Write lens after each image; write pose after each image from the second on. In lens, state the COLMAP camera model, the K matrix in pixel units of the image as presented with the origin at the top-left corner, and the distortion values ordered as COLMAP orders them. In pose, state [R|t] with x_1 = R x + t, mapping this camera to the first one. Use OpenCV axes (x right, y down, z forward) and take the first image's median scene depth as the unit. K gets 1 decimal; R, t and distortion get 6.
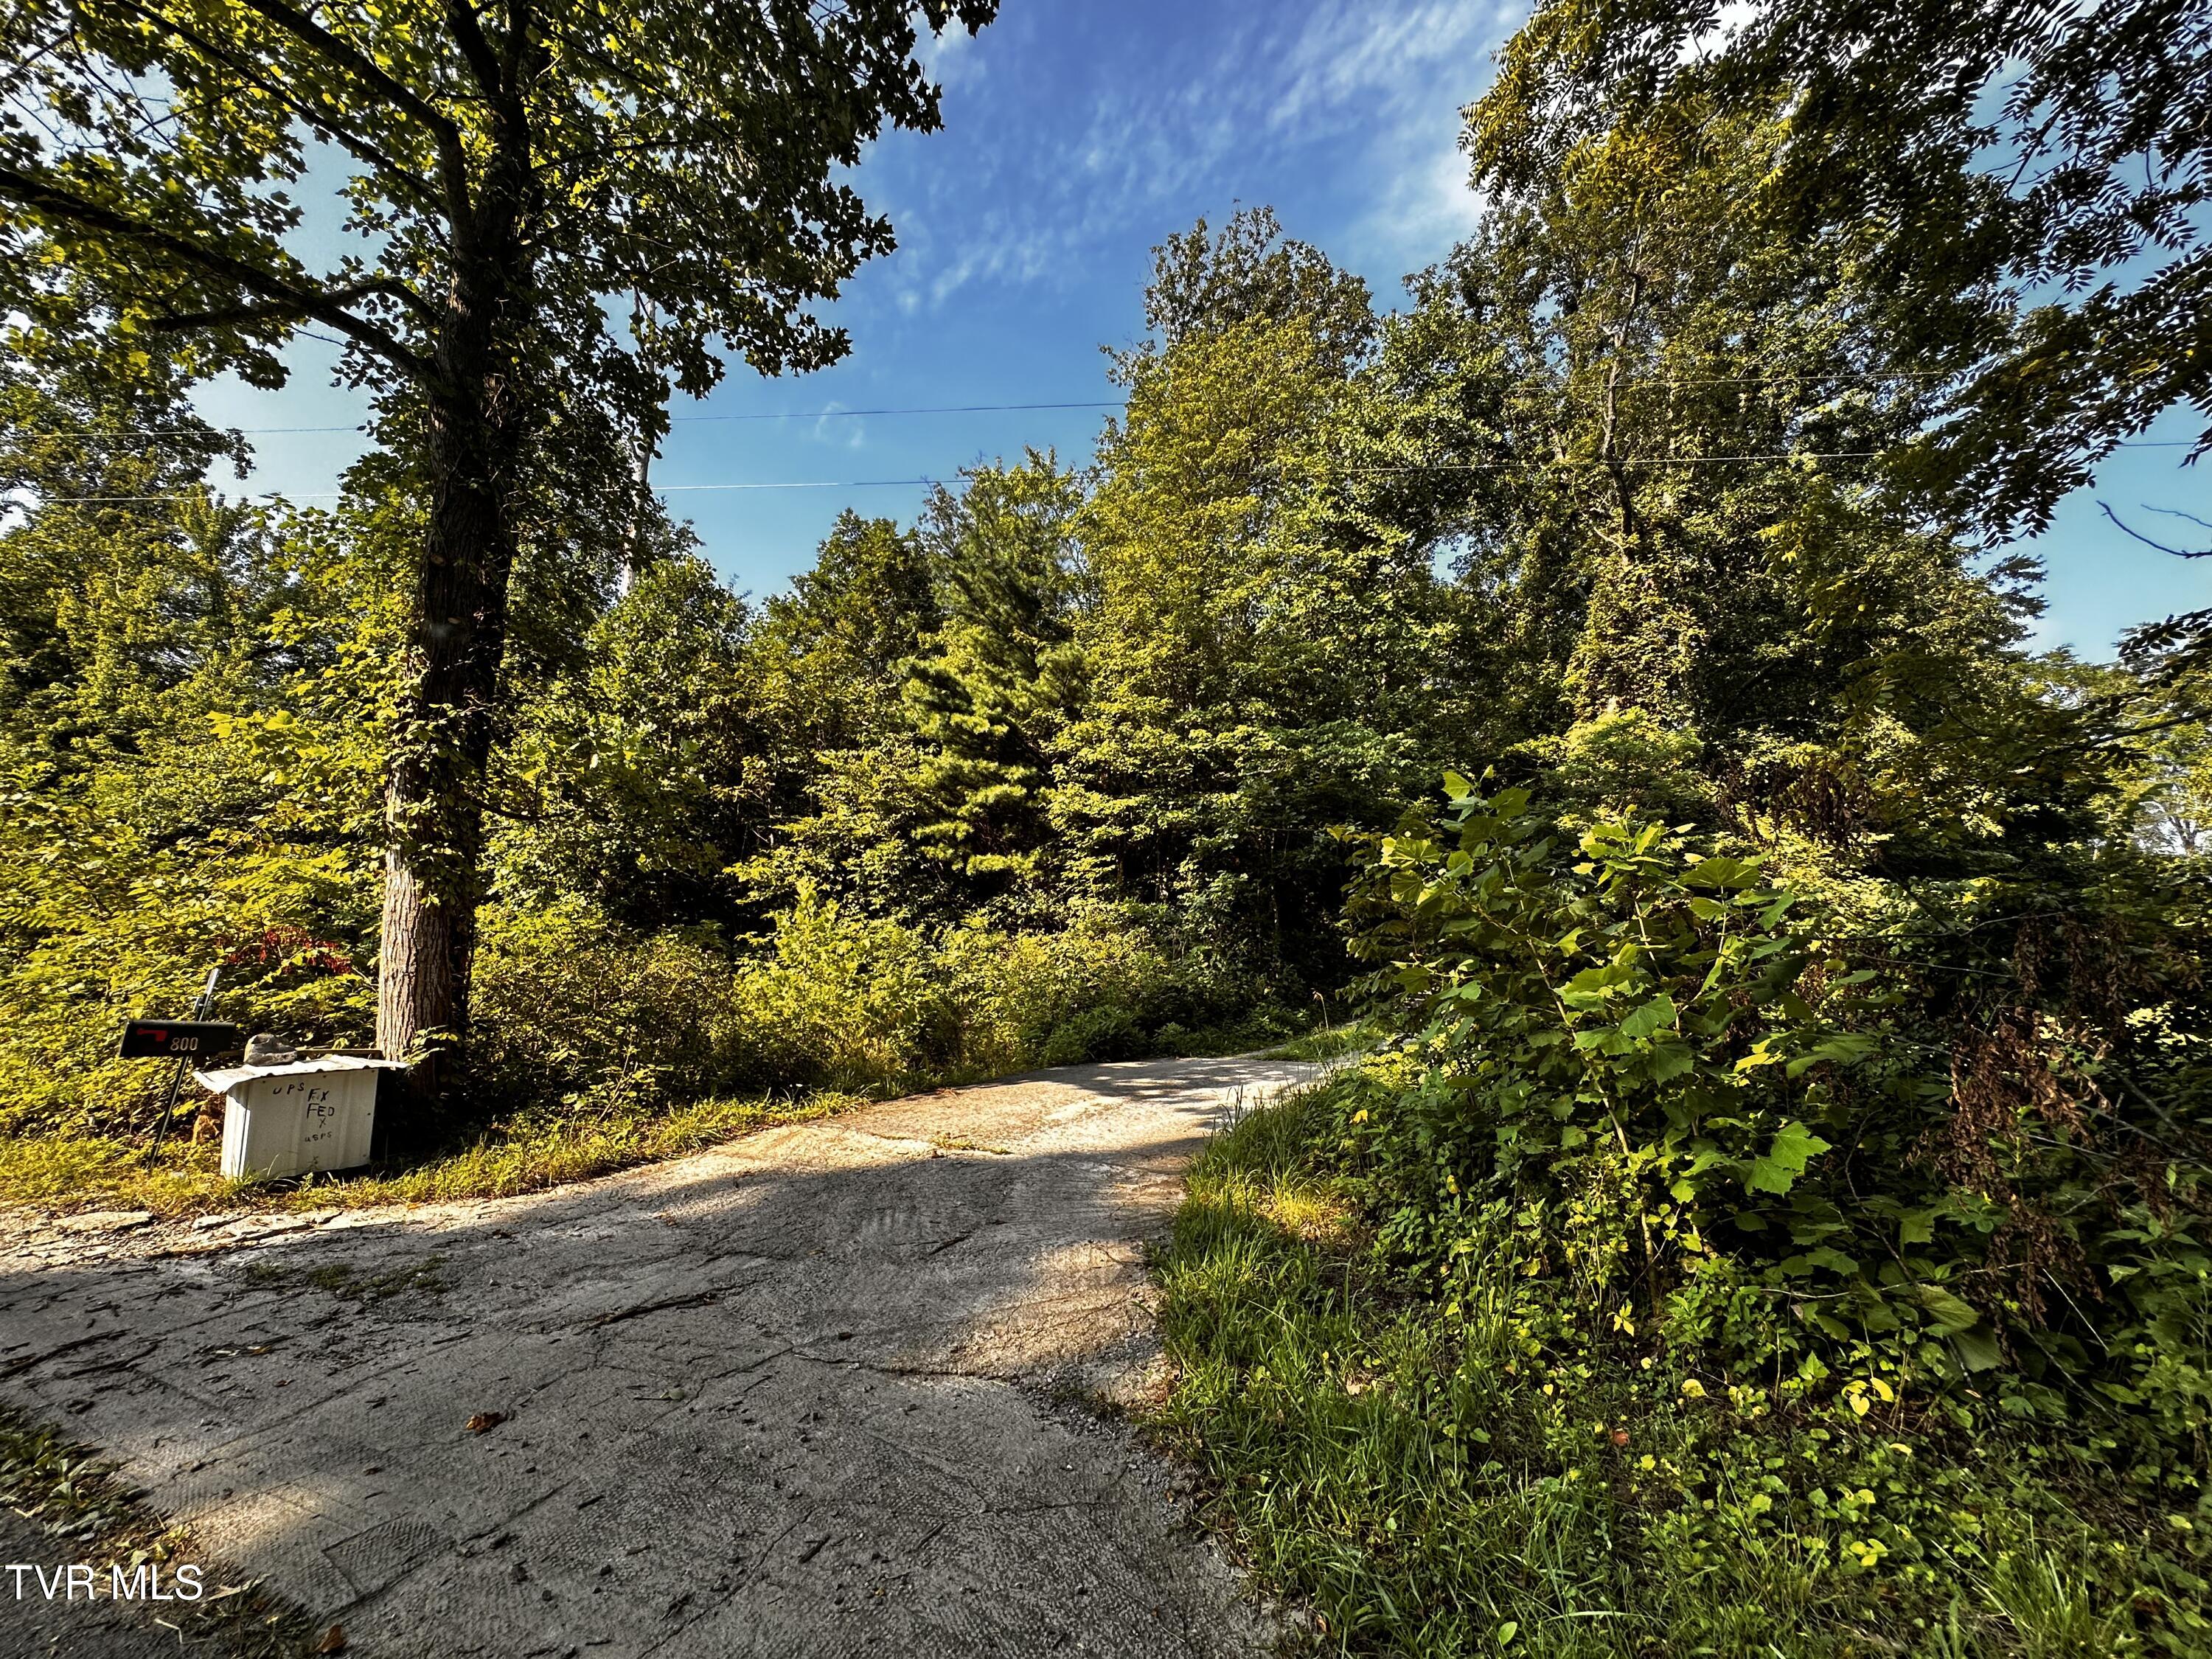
lens RADIAL K [[885.7, 0, 1104.6], [0, 885.7, 825.0], [0, 0, 1]] dist [-0.002025, -0.000117]
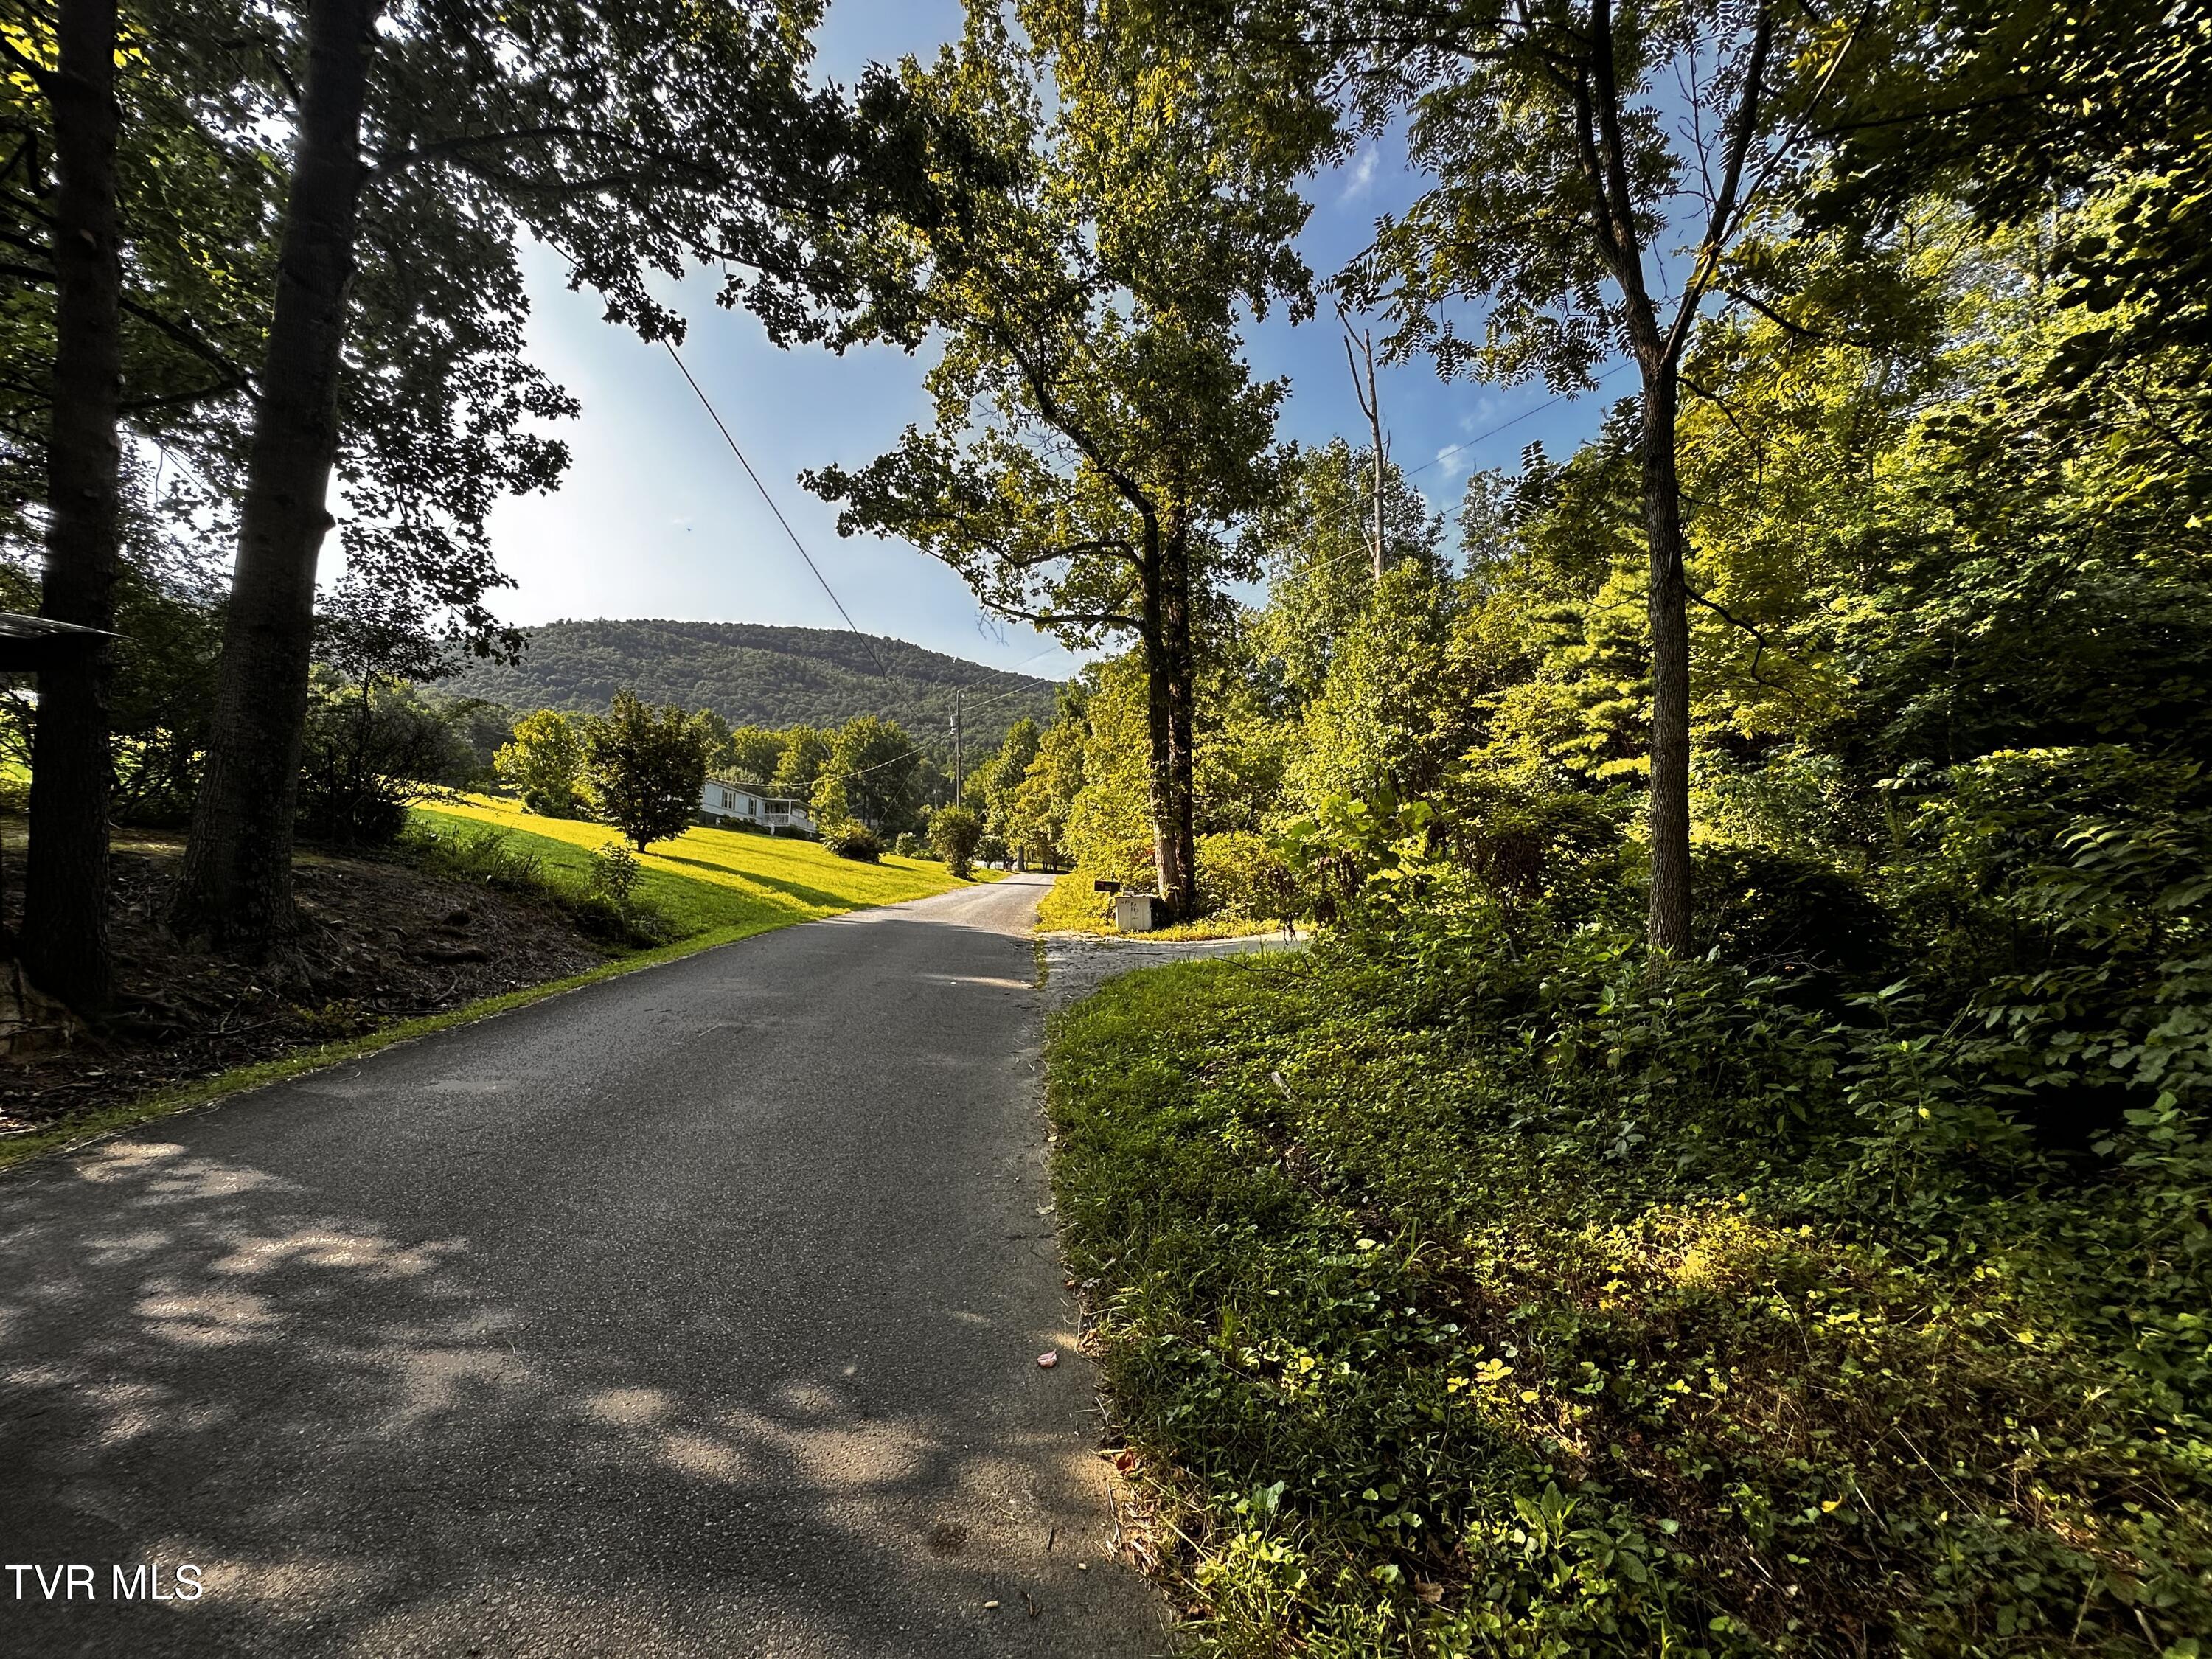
lens RADIAL K [[885.7, 0, 1104.6], [0, 885.7, 825.0], [0, 0, 1]] dist [-0.002025, -0.000117]
pose [[0.525381, -0.056480, -0.848991, 0.510719], [0.152223, 0.987936, 0.028477, -0.018019], [0.837140, -0.144197, 0.527640, -0.192942]]
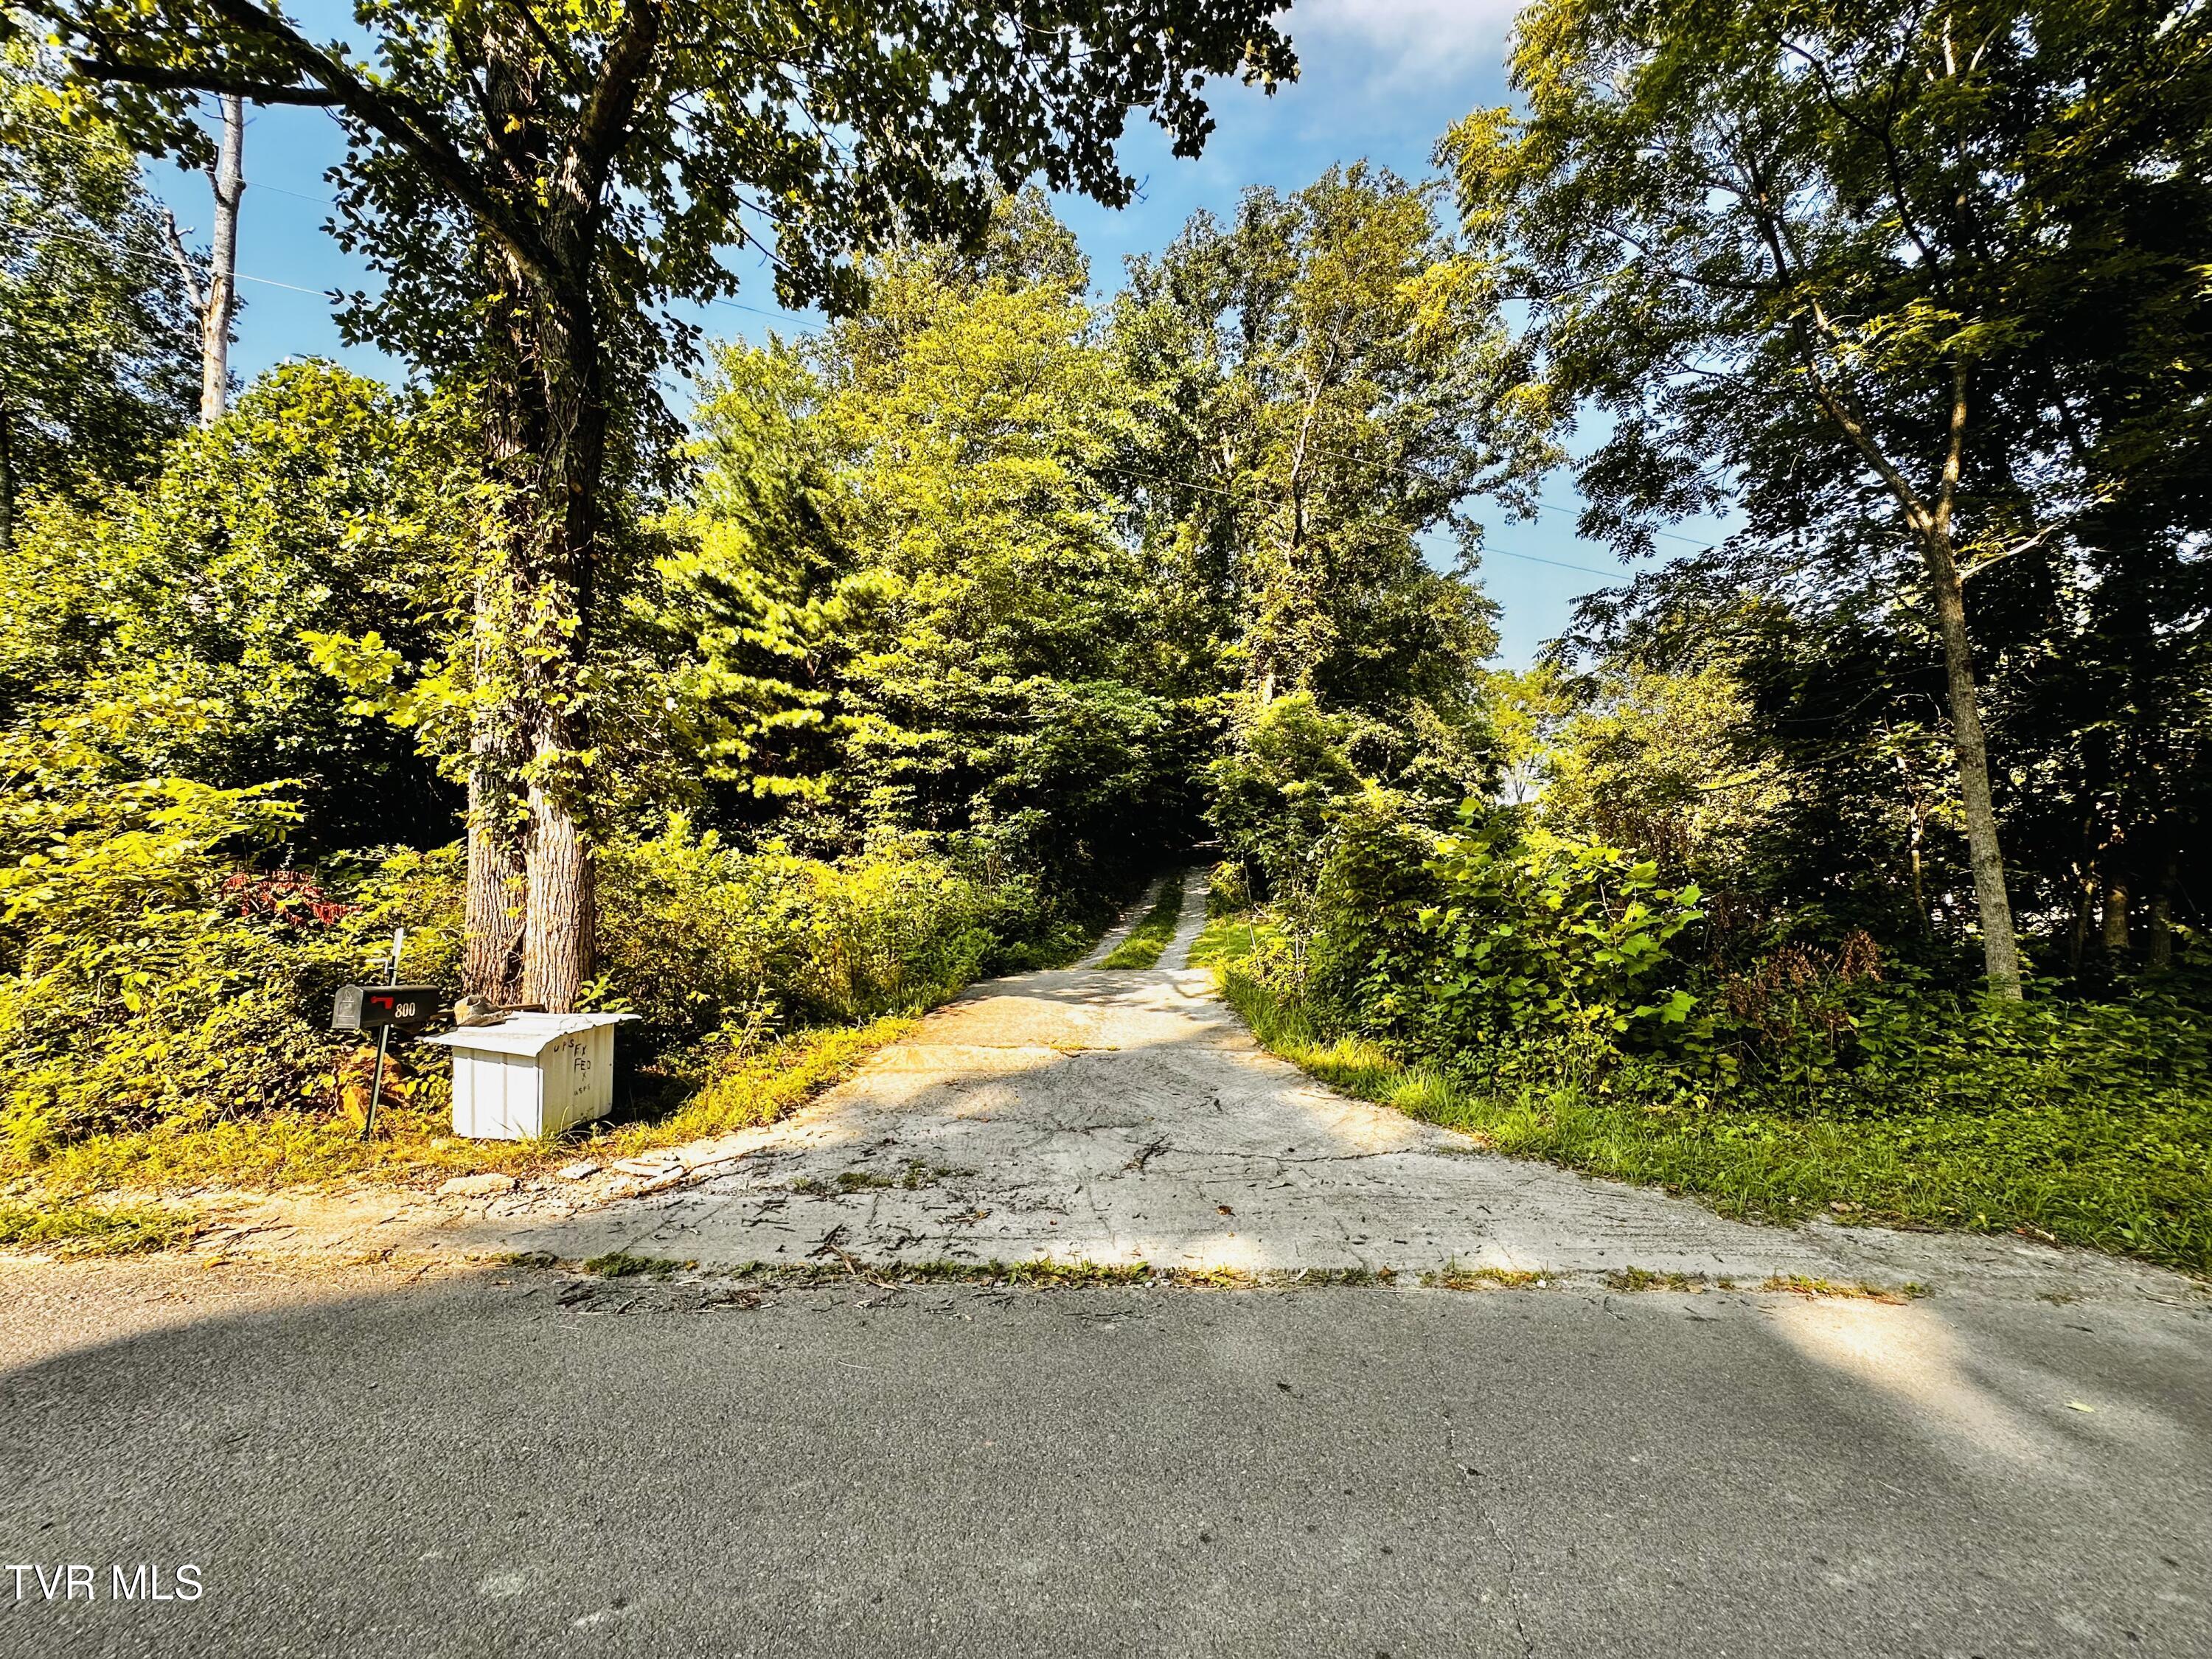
lens RADIAL K [[885.7, 0, 1104.6], [0, 885.7, 825.0], [0, 0, 1]] dist [-0.002025, -0.000117]
pose [[0.889480, 0.028053, 0.456112, -0.260613], [-0.074990, 0.993544, 0.085133, -0.026075], [-0.450779, -0.109928, 0.885841, -0.045176]]
